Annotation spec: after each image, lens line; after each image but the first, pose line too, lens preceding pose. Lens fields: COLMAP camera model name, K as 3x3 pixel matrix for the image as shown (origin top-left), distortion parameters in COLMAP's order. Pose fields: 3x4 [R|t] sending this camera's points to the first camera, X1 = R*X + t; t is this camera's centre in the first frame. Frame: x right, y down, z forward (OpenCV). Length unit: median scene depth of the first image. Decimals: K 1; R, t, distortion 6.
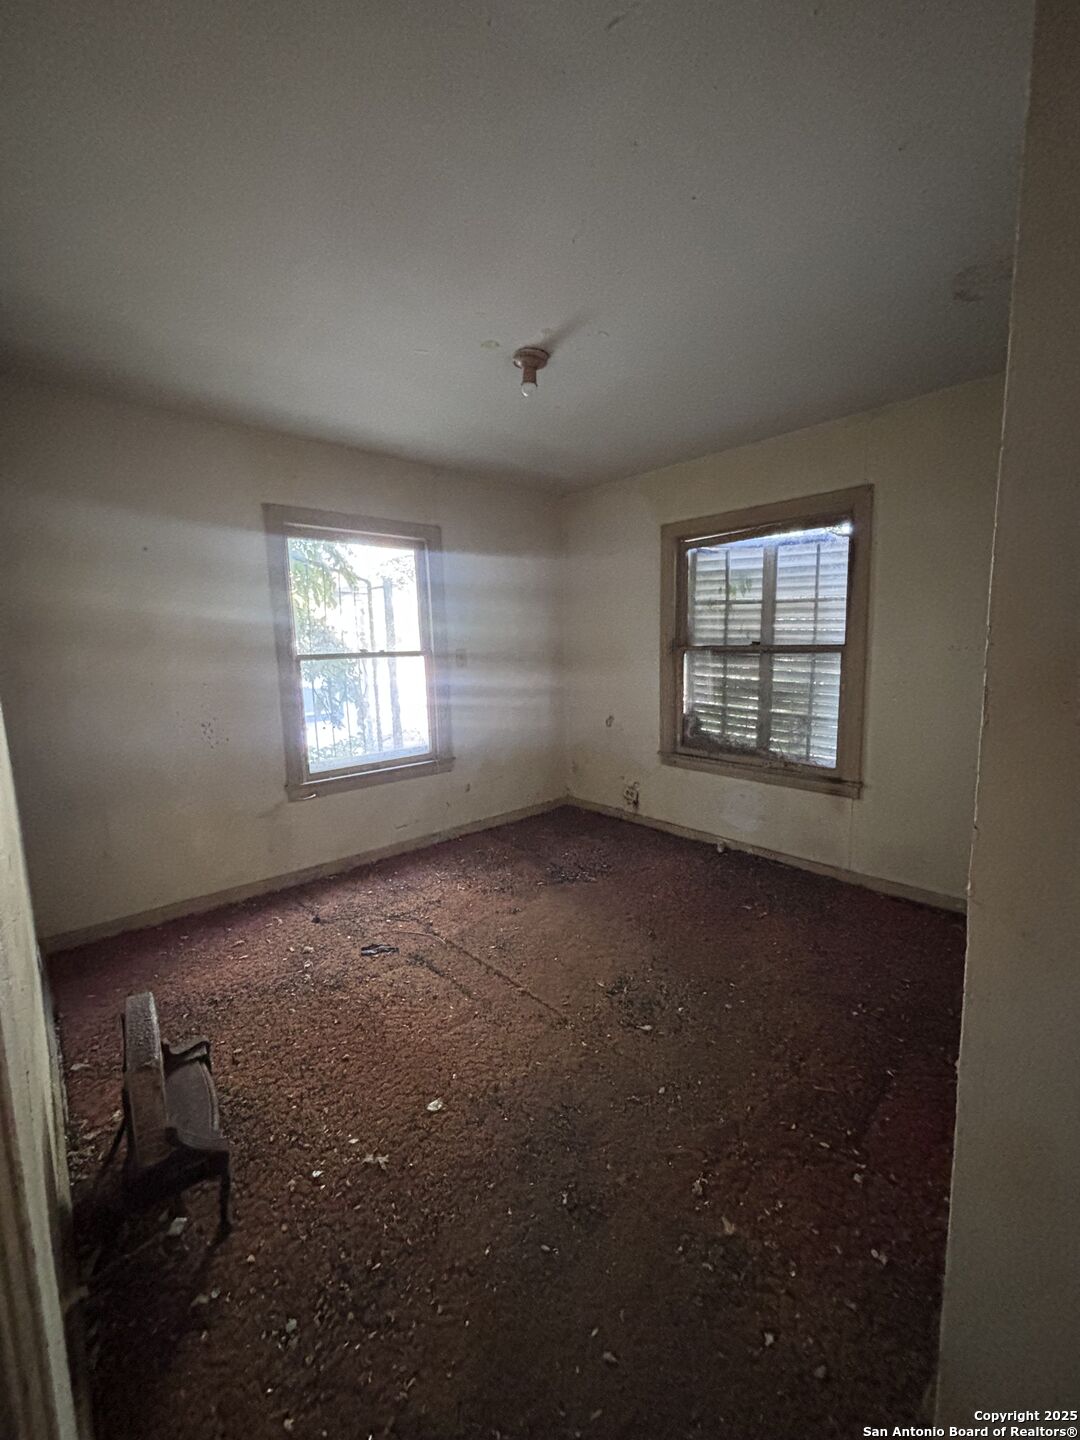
lens RADIAL K [[579.3, 0, 541.6], [0, 579.3, 718.2], [0, 0, 1]] dist [0.008286, -0.000298]
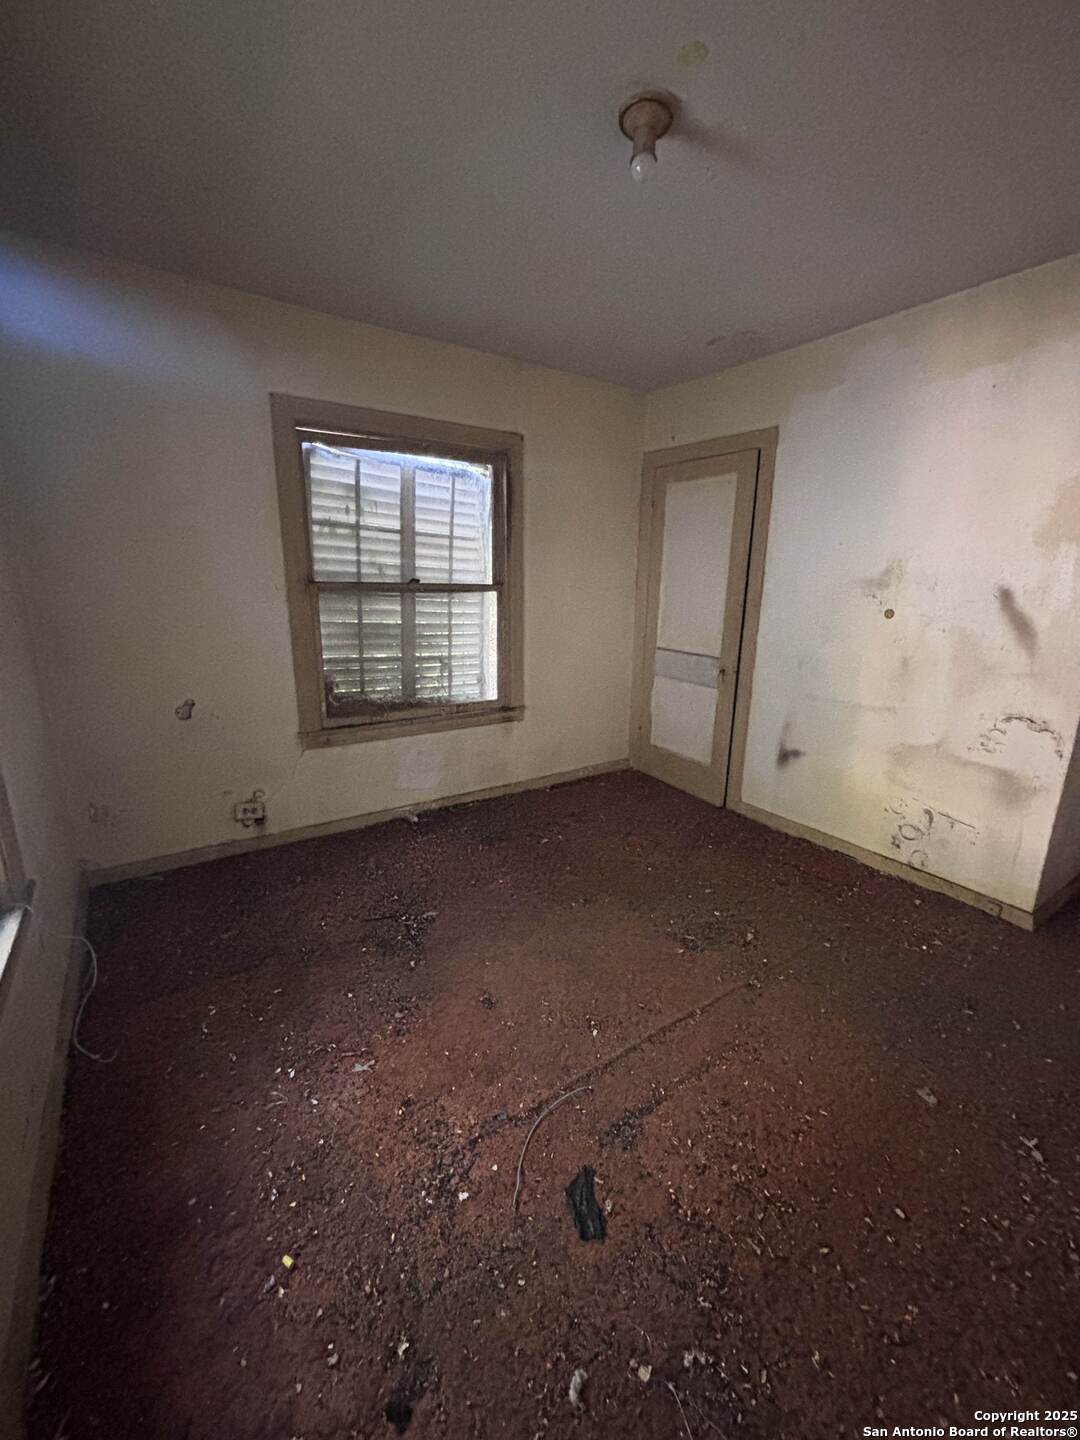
lens RADIAL K [[579.3, 0, 541.6], [0, 579.3, 718.2], [0, 0, 1]] dist [0.008286, -0.000298]
pose [[0.133103, -0.219490, 0.966493, -0.496202], [0.104429, 0.972847, 0.206551, -0.086719], [-0.985585, 0.073438, 0.152410, 0.680970]]
